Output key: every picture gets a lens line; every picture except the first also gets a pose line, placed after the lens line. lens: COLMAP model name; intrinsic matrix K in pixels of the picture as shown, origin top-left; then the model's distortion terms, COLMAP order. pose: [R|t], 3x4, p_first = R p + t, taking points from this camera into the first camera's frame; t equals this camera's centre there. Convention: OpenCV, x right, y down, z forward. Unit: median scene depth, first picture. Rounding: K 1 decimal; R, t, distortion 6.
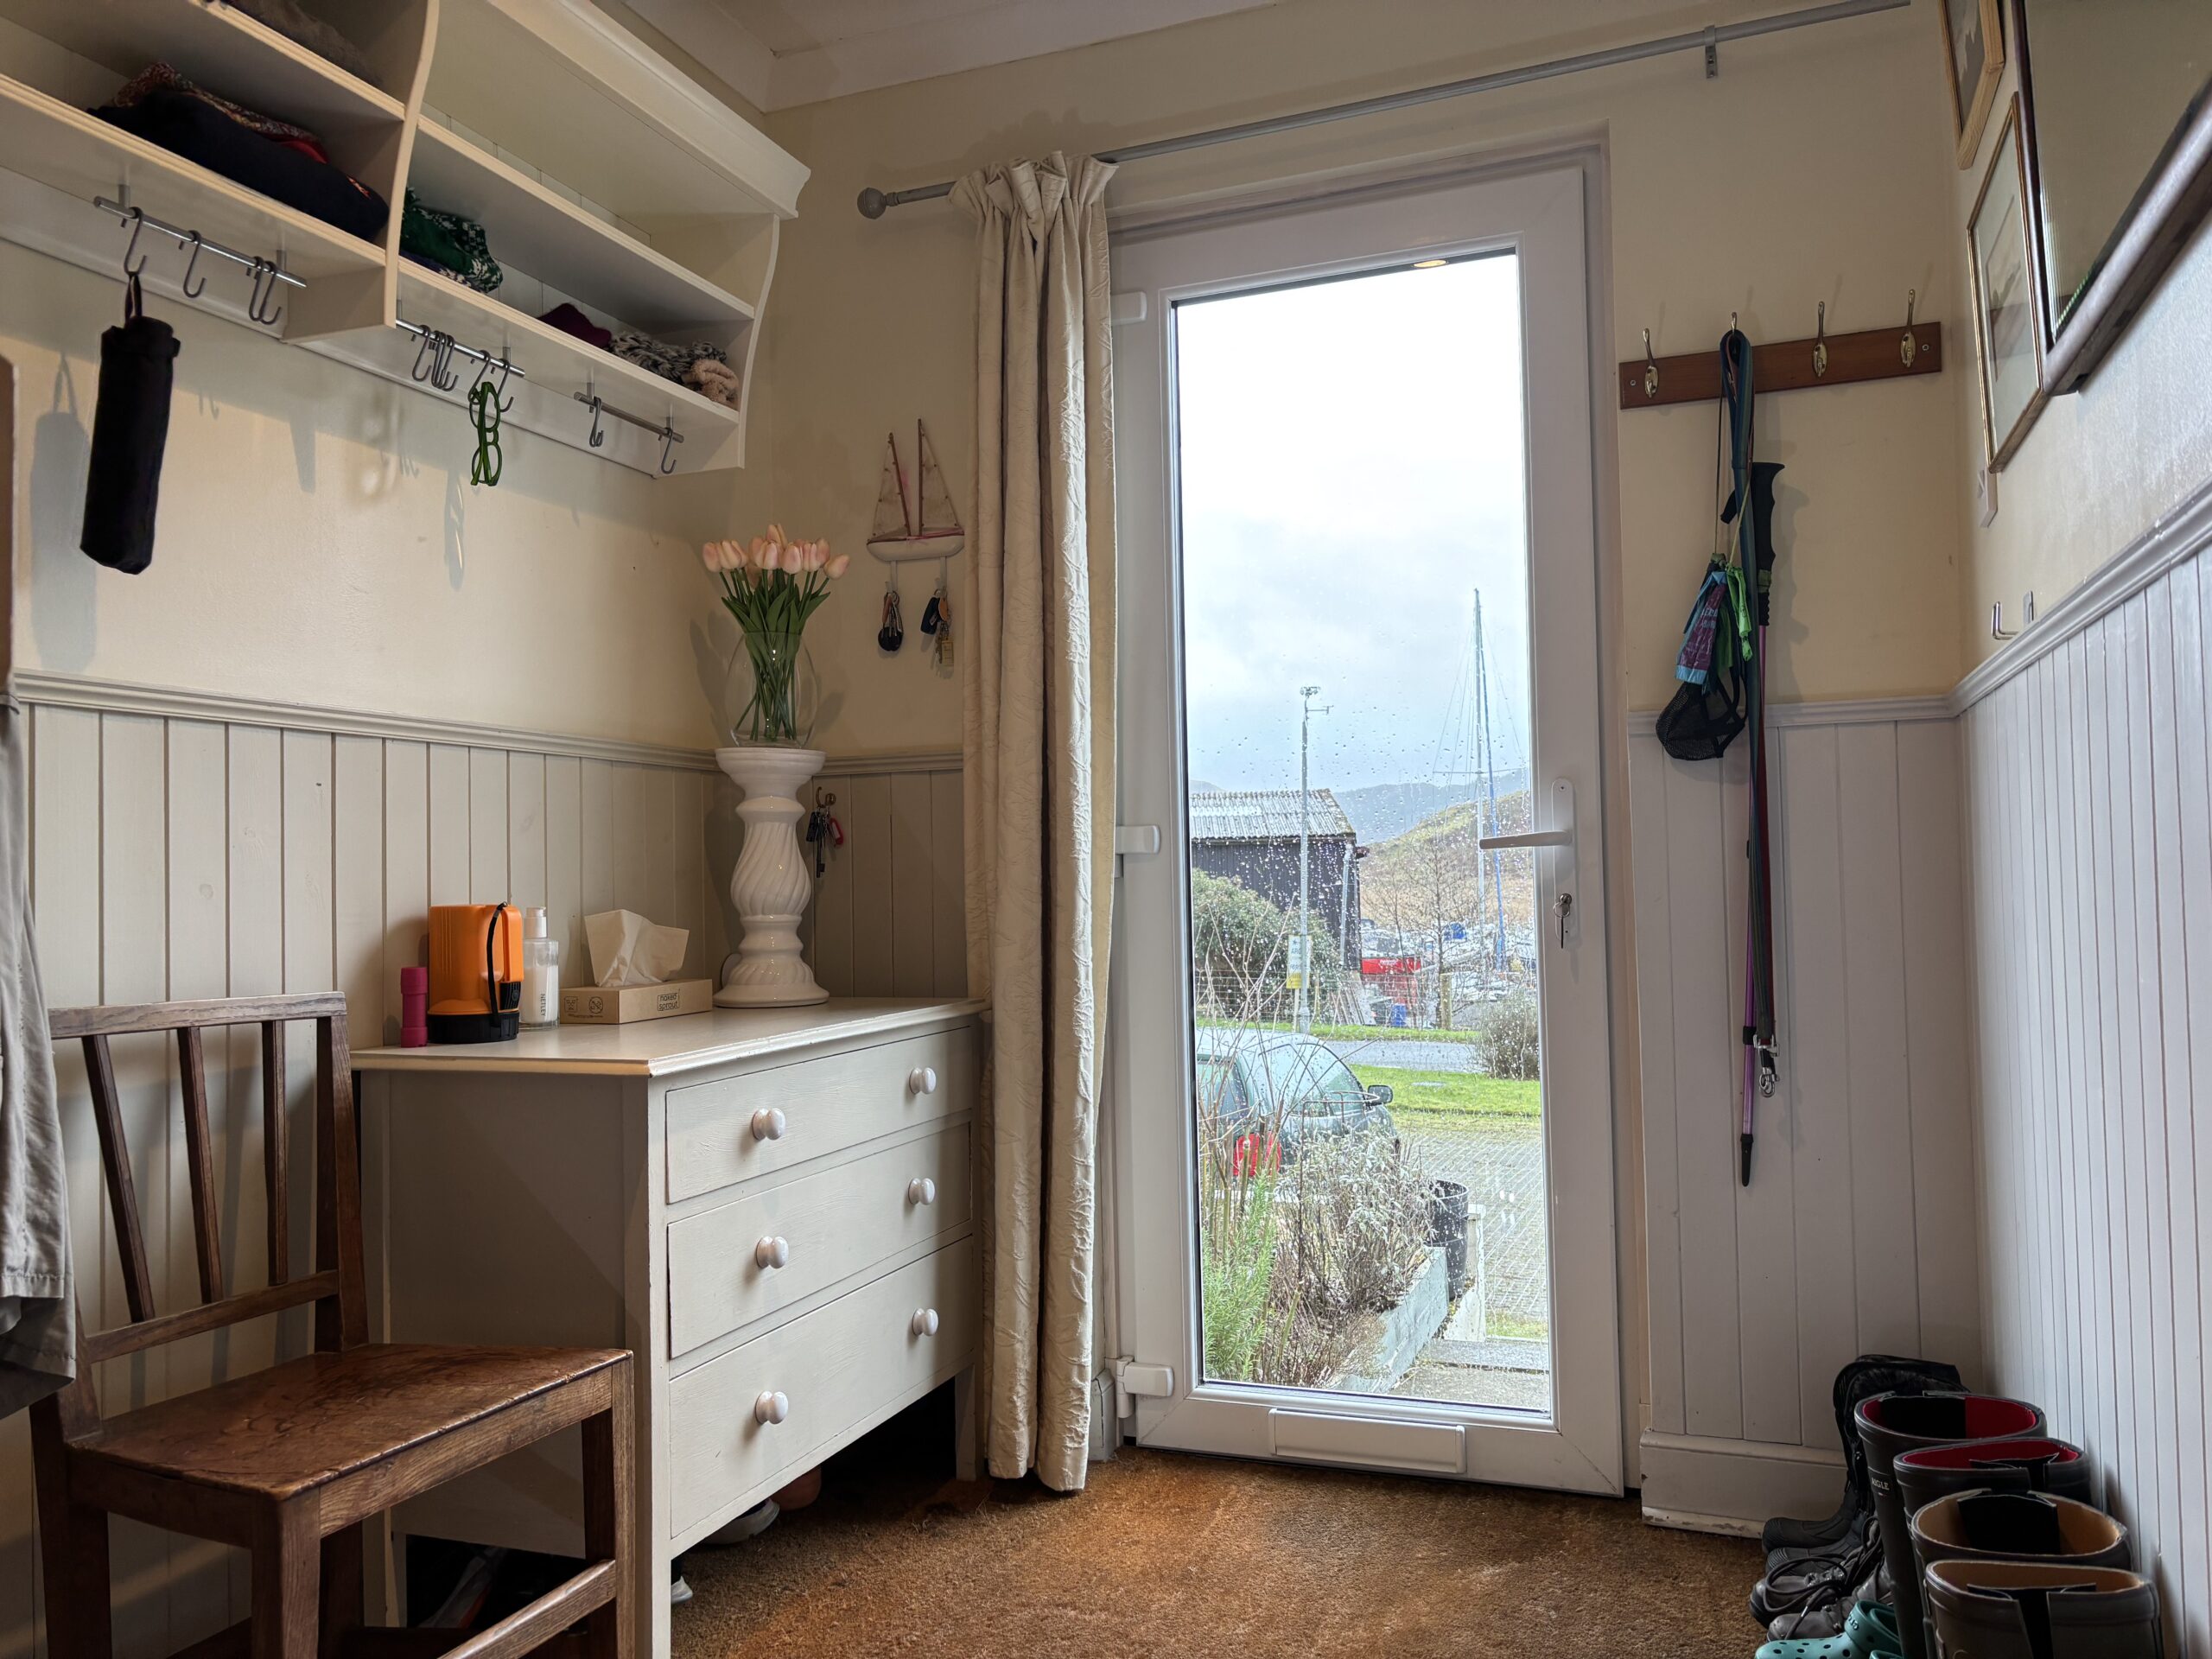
lens RADIAL K [[1661.4, 0, 1098.7], [0, 1661.4, 847.9], [0, 0, 1]] dist [0.034843, -0.036823]
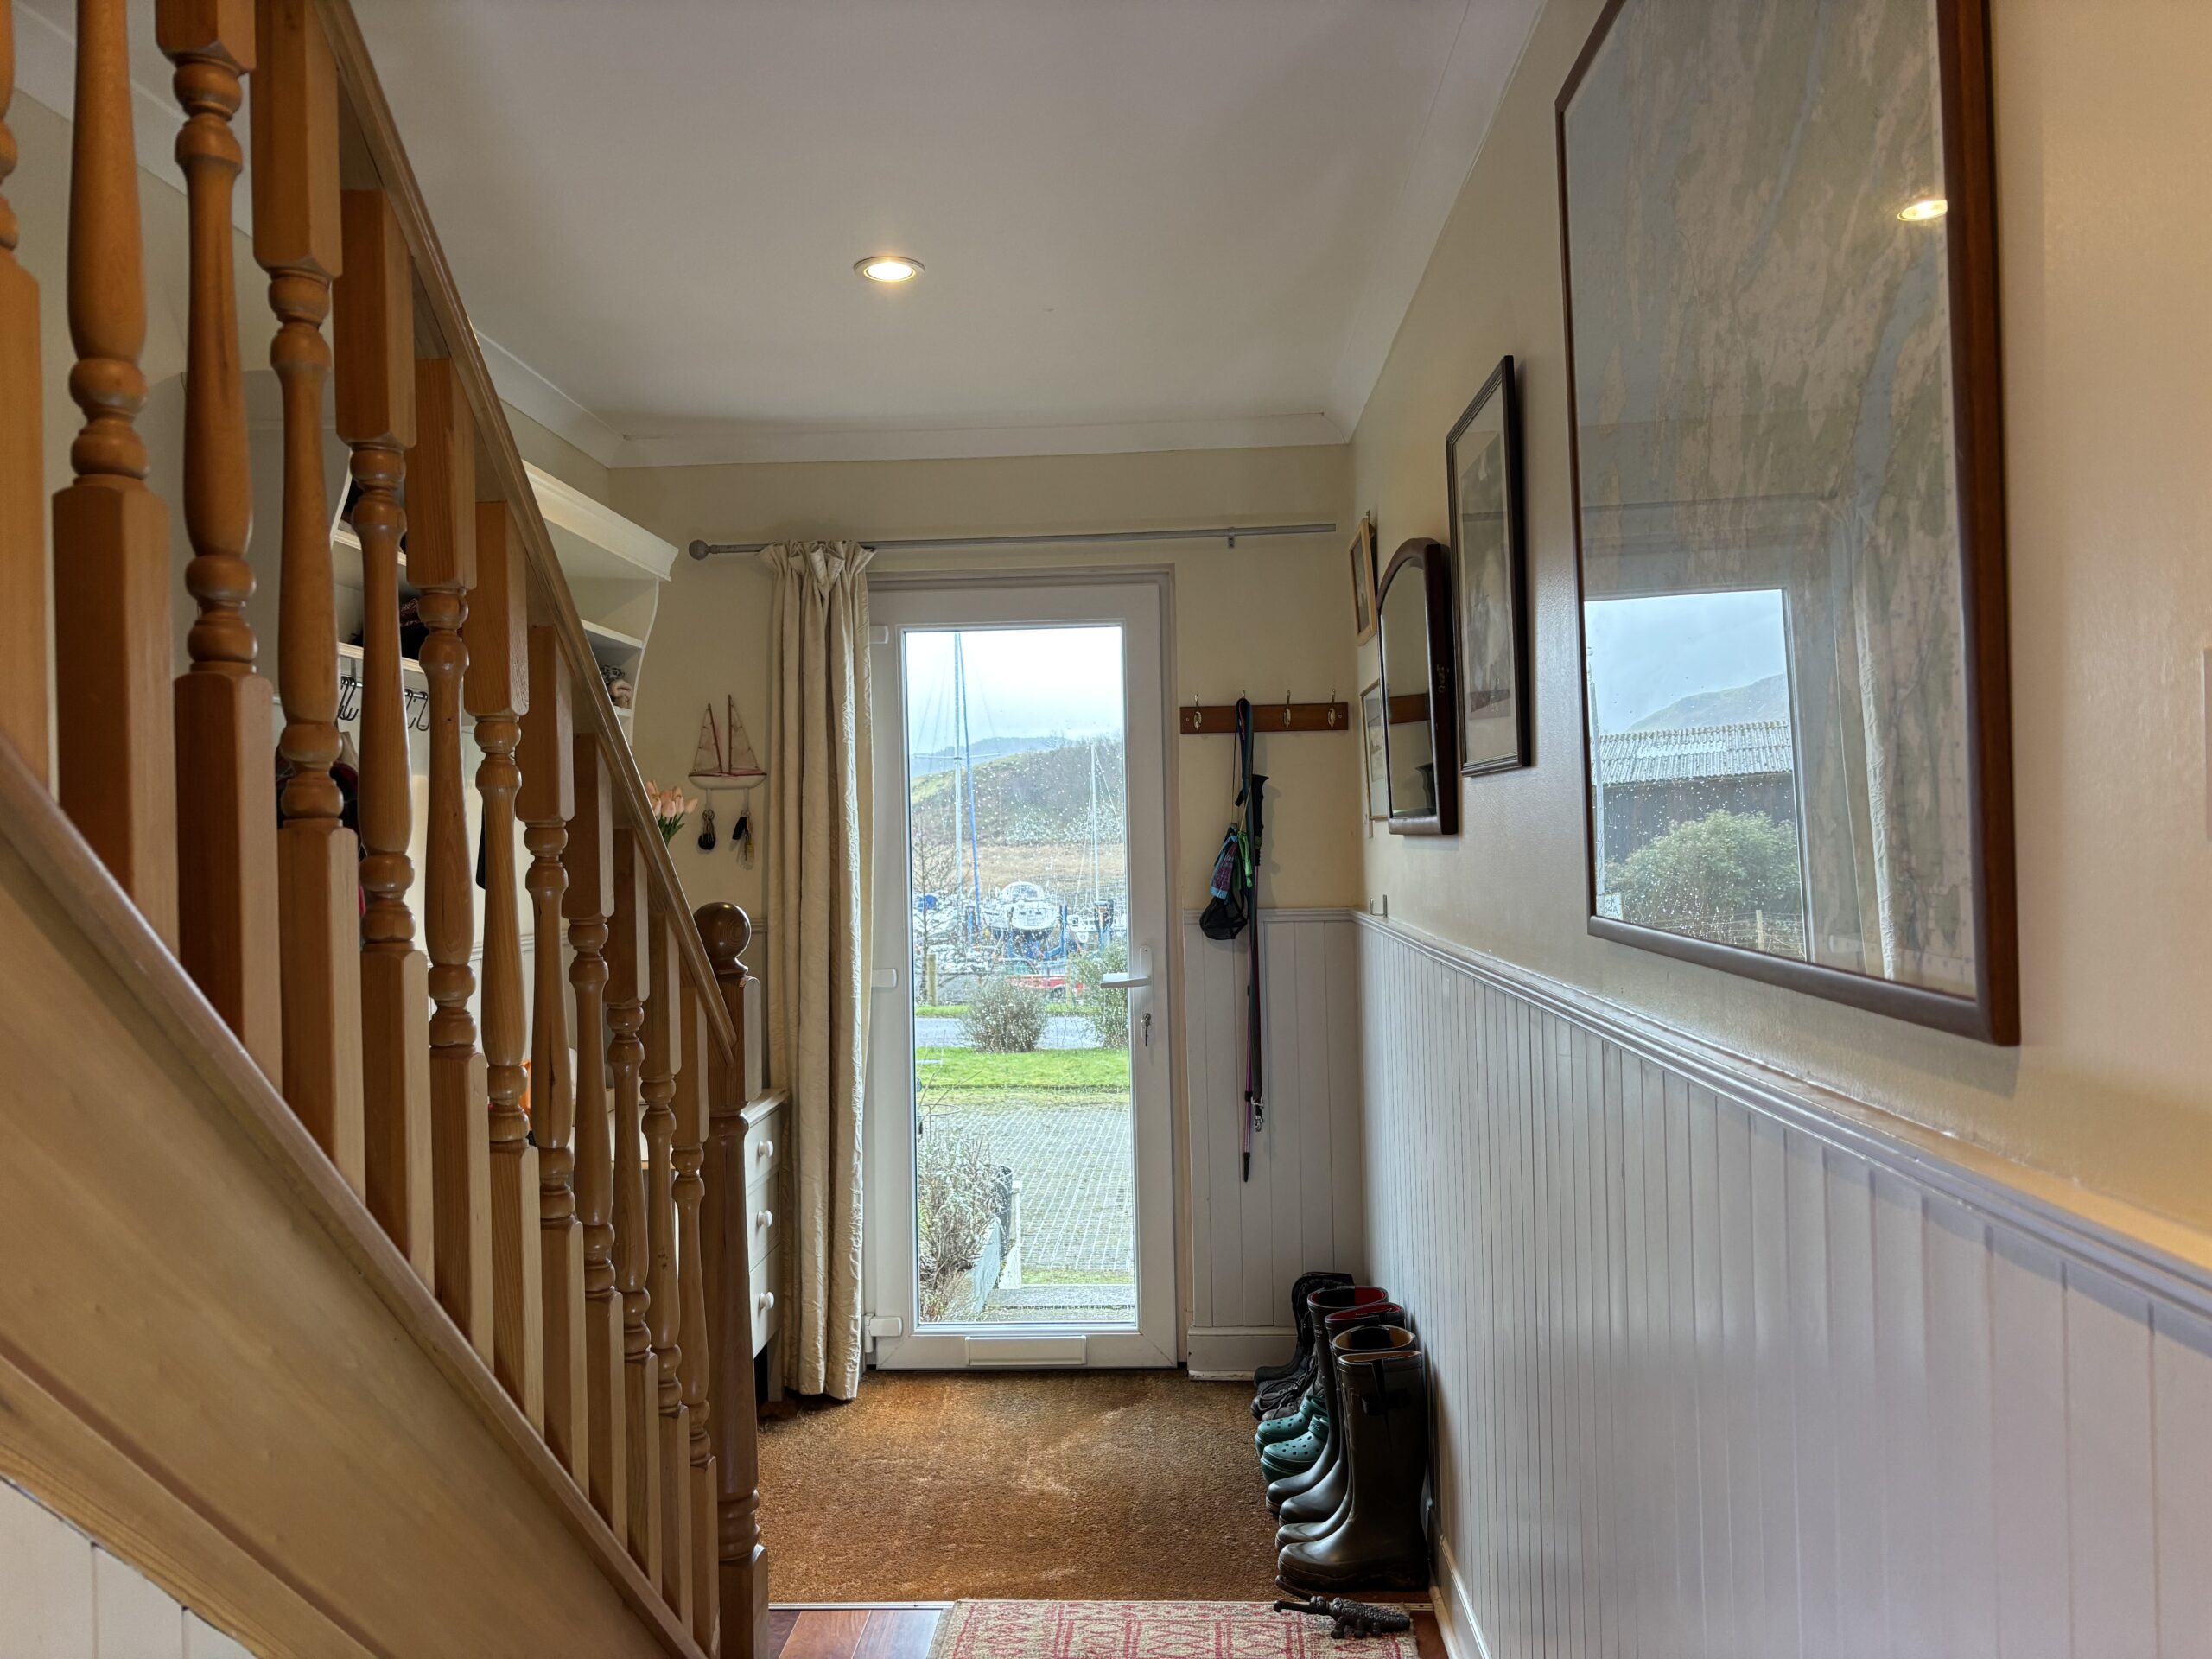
lens RADIAL K [[1661.4, 0, 1094.4], [0, 1661.4, 819.7], [0, 0, 1]] dist [0.034843, -0.036823]
pose [[0.950454, 0.005193, 0.310821, -0.307076], [-0.006655, 0.999971, 0.003641, -0.182109], [-0.310794, -0.005529, 0.950461, -0.607612]]
